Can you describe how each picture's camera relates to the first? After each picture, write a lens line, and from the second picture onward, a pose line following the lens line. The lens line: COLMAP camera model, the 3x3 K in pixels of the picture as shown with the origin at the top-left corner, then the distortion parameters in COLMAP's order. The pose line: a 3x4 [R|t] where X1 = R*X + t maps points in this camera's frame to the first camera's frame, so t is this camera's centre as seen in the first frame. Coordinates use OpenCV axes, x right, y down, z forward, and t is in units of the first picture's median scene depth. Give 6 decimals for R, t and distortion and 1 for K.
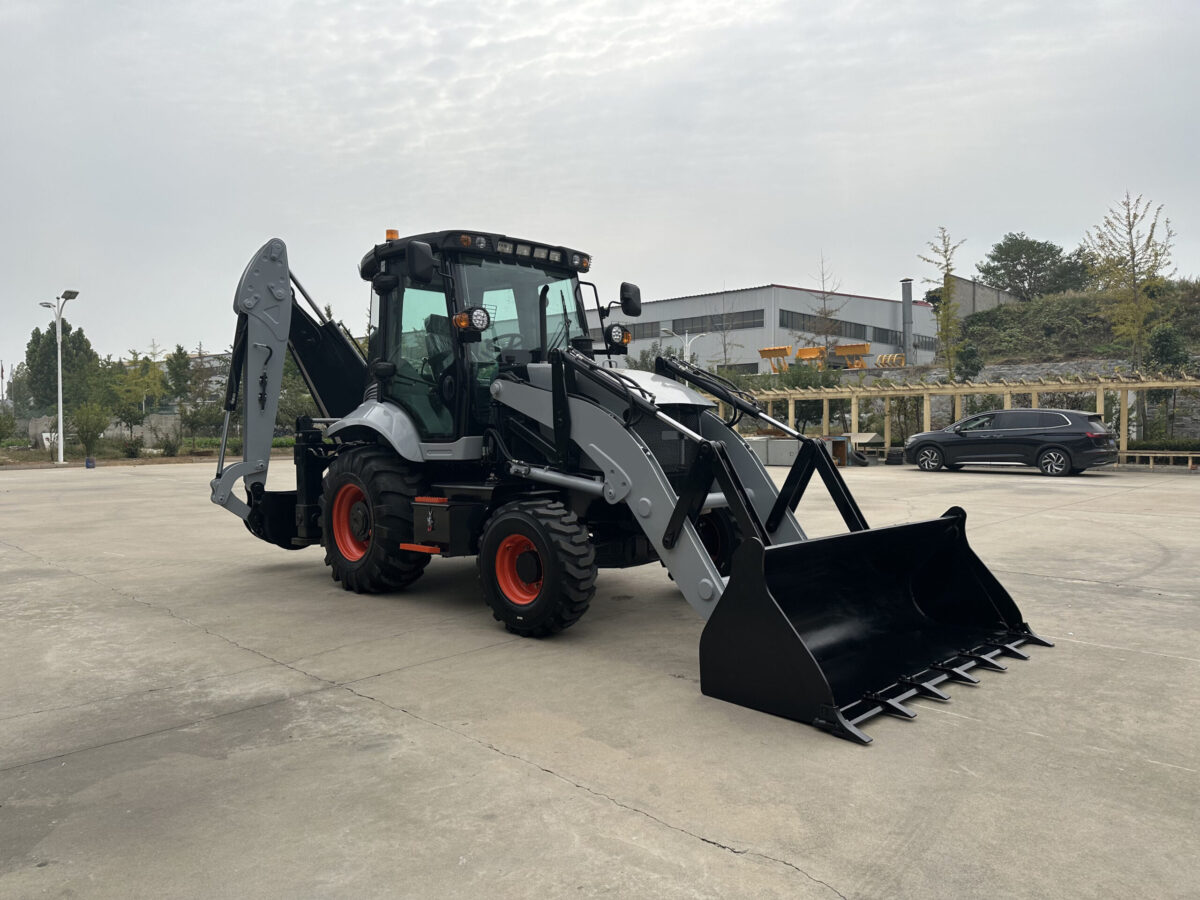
lens RADIAL K [[829.0, 0, 600.0], [0, 829.0, 450.0], [0, 0, 1]] dist [0.041175, -0.045301]
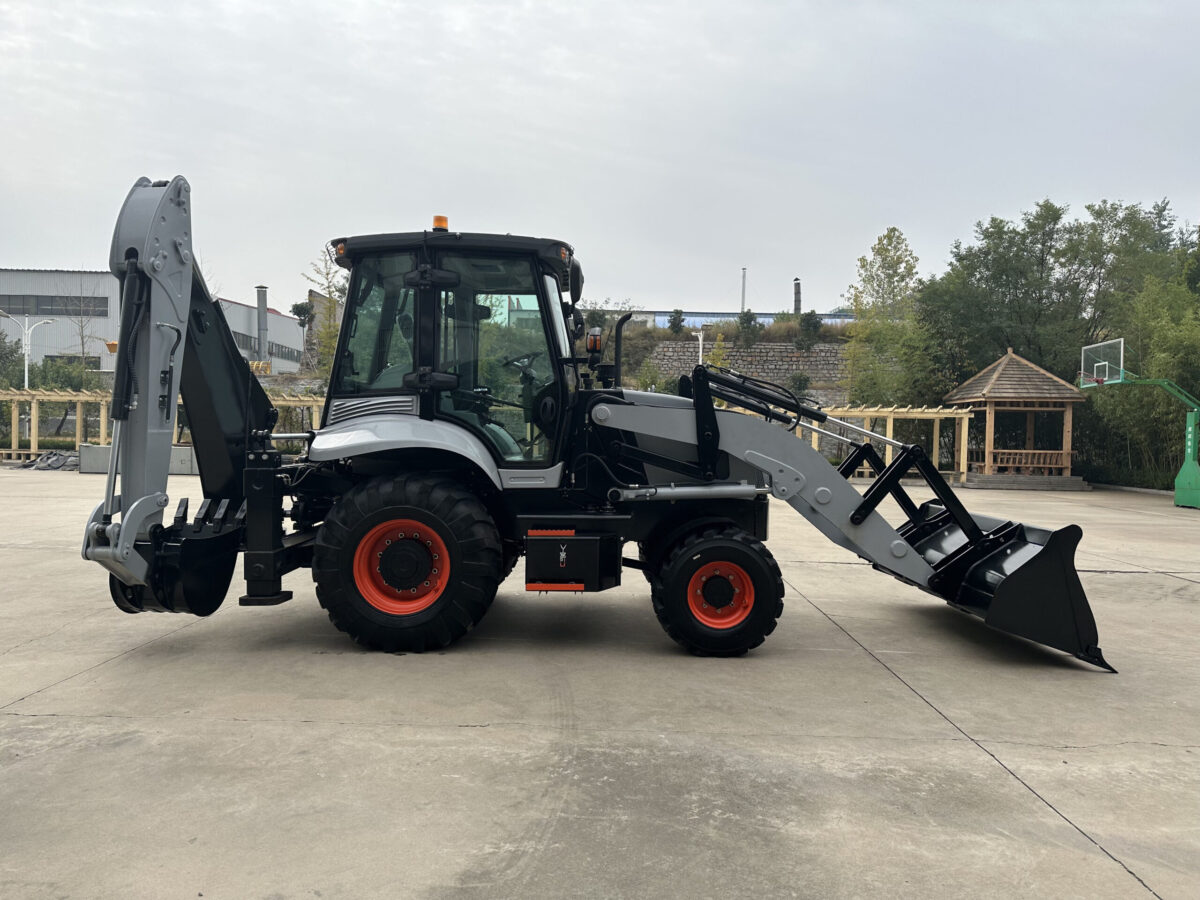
lens RADIAL K [[829.0, 0, 600.0], [0, 829.0, 450.0], [0, 0, 1]] dist [0.041175, -0.045301]
pose [[0.727974, 0.011733, 0.685505, -0.572351], [-0.006936, 0.999928, -0.009749, -0.019672], [-0.685570, 0.002343, 0.728003, -0.222219]]
